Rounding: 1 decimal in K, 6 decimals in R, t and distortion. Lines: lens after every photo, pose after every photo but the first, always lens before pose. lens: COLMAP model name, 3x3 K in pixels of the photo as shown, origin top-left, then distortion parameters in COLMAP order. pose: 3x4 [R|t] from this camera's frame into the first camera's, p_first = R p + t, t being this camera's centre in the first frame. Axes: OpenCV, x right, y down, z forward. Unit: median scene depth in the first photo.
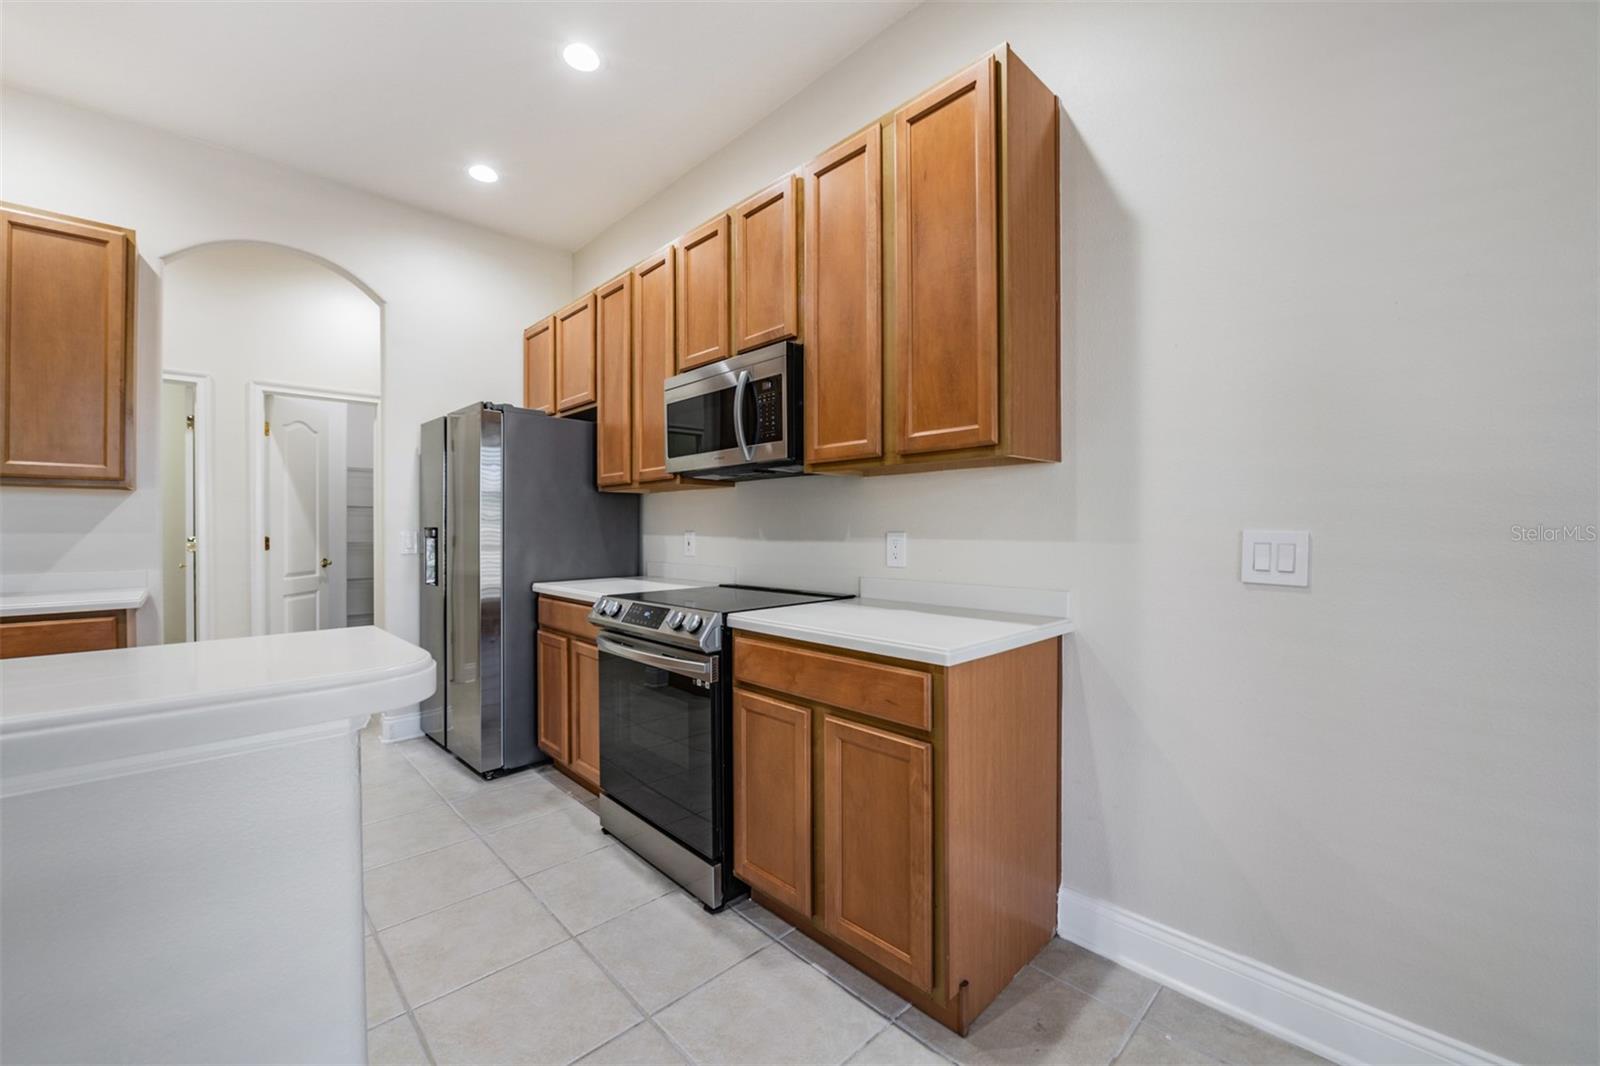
lens RADIAL K [[639.9, 0, 772.9], [0, 639.9, 544.5], [0, 0, 1]] dist [0.001636, 0.000281]
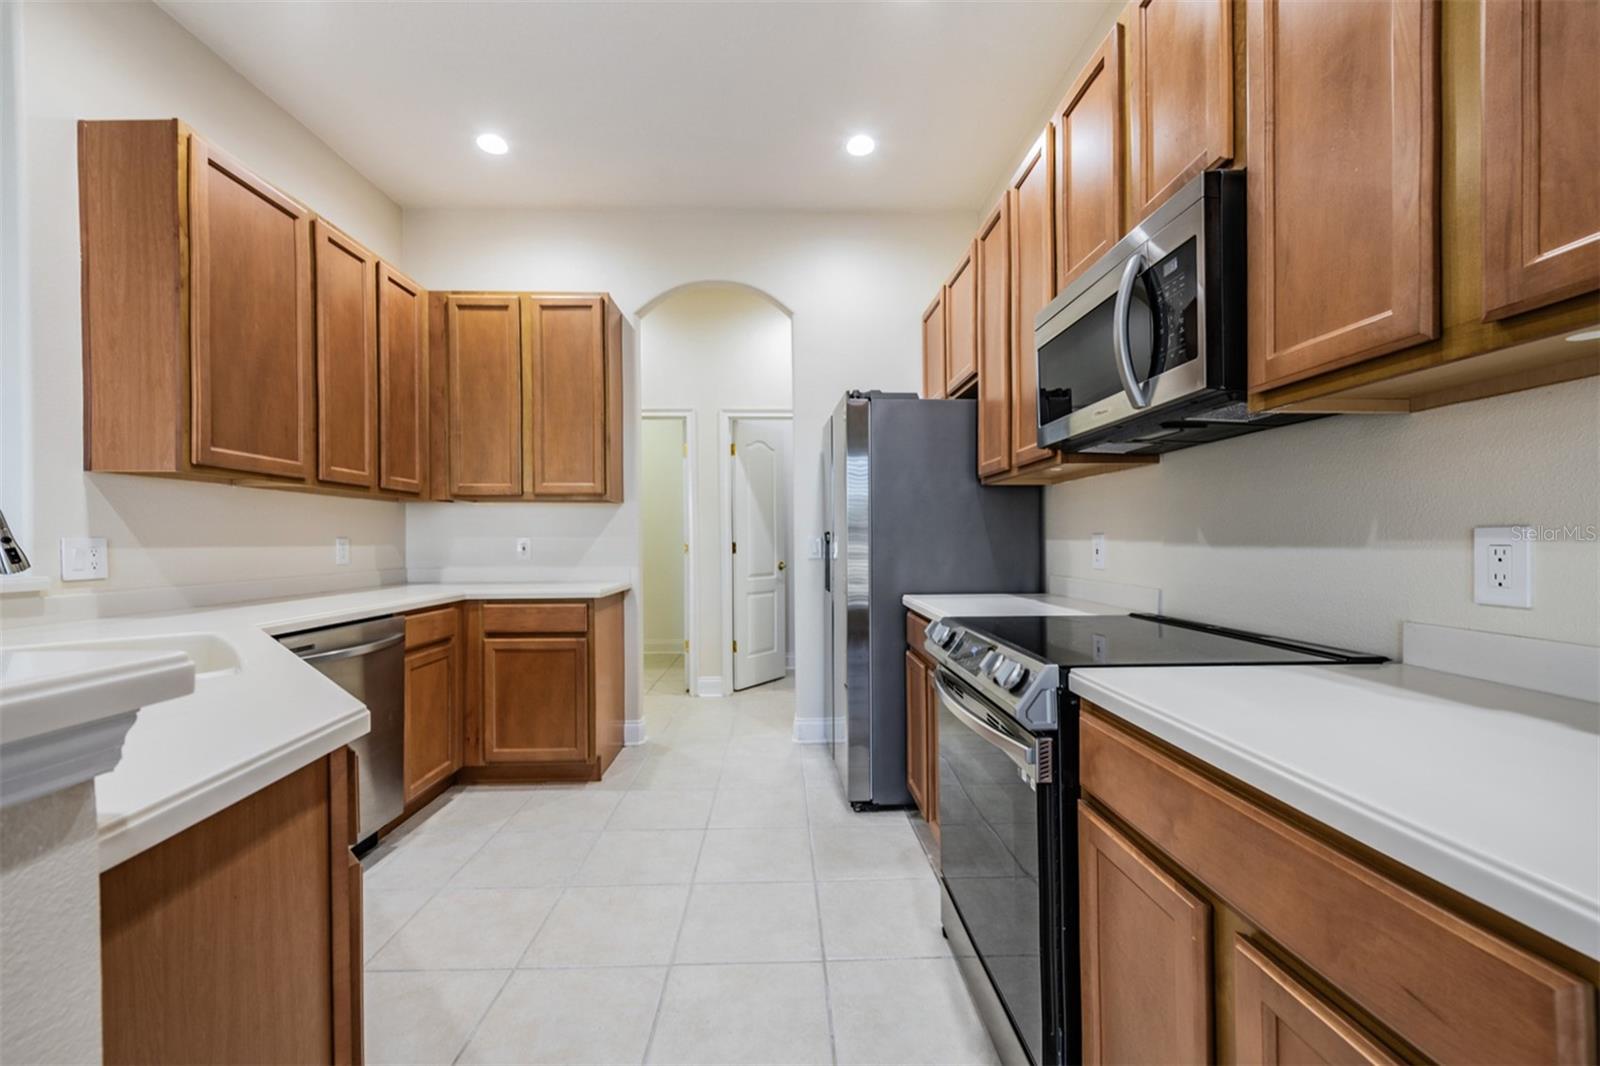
lens RADIAL K [[638.7, 0, 802.7], [0, 638.7, 543.2], [0, 0, 1]] dist [0.000475, -0.005747]
pose [[0.766870, 0.003358, -0.641793, 0.077201], [-0.015223, 0.999800, -0.012959, 0.004461], [0.641621, 0.019708, 0.766768, 0.273705]]
